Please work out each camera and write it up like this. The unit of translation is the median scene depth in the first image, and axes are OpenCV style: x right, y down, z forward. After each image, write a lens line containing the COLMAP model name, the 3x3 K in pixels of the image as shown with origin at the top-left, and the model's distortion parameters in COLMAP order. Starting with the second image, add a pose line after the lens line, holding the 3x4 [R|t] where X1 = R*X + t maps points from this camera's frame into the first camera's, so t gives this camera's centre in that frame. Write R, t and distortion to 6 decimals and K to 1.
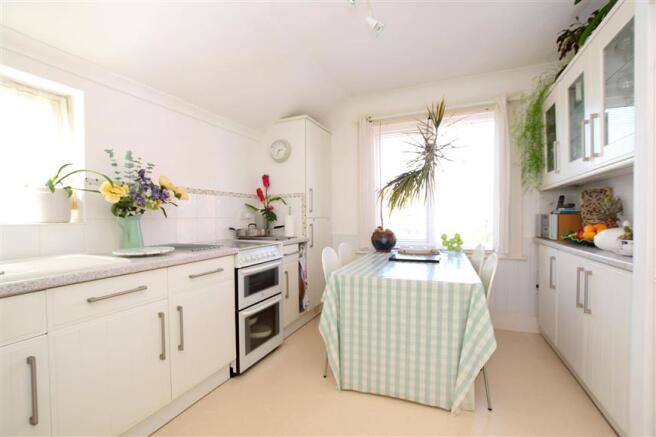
lens RADIAL K [[301.2, 0, 327.3], [0, 301.2, 216.6], [0, 0, 1]] dist [-0.022450, -0.000148]
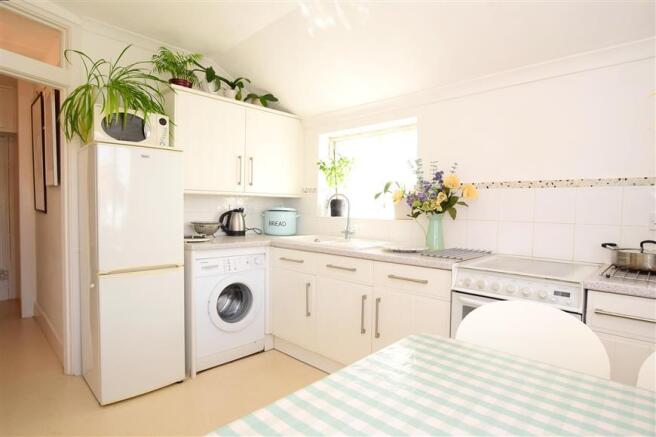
lens RADIAL K [[363.7, 0, 326.4], [0, 363.7, 218.3], [0, 0, 1]] dist [0.001489, -0.000919]
pose [[-0.357508, 0.015716, -0.933778, 0.617001], [-0.027956, 0.999230, 0.027520, -0.017082], [0.933491, 0.035943, -0.356794, 0.996414]]
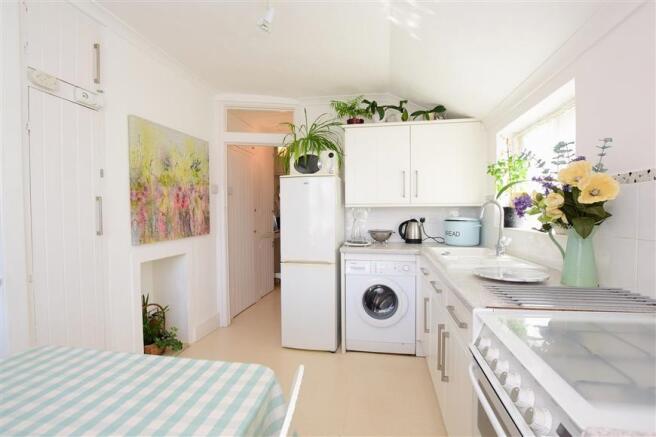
lens RADIAL K [[301.2, 0, 328.6], [0, 301.2, 221.9], [0, 0, 1]] dist [-0.022450, -0.000148]
pose [[-0.971853, 0.003867, -0.235555, 0.022925], [-0.004591, 0.999365, 0.035346, -0.037906], [0.235542, 0.035433, -0.971218, 1.355812]]
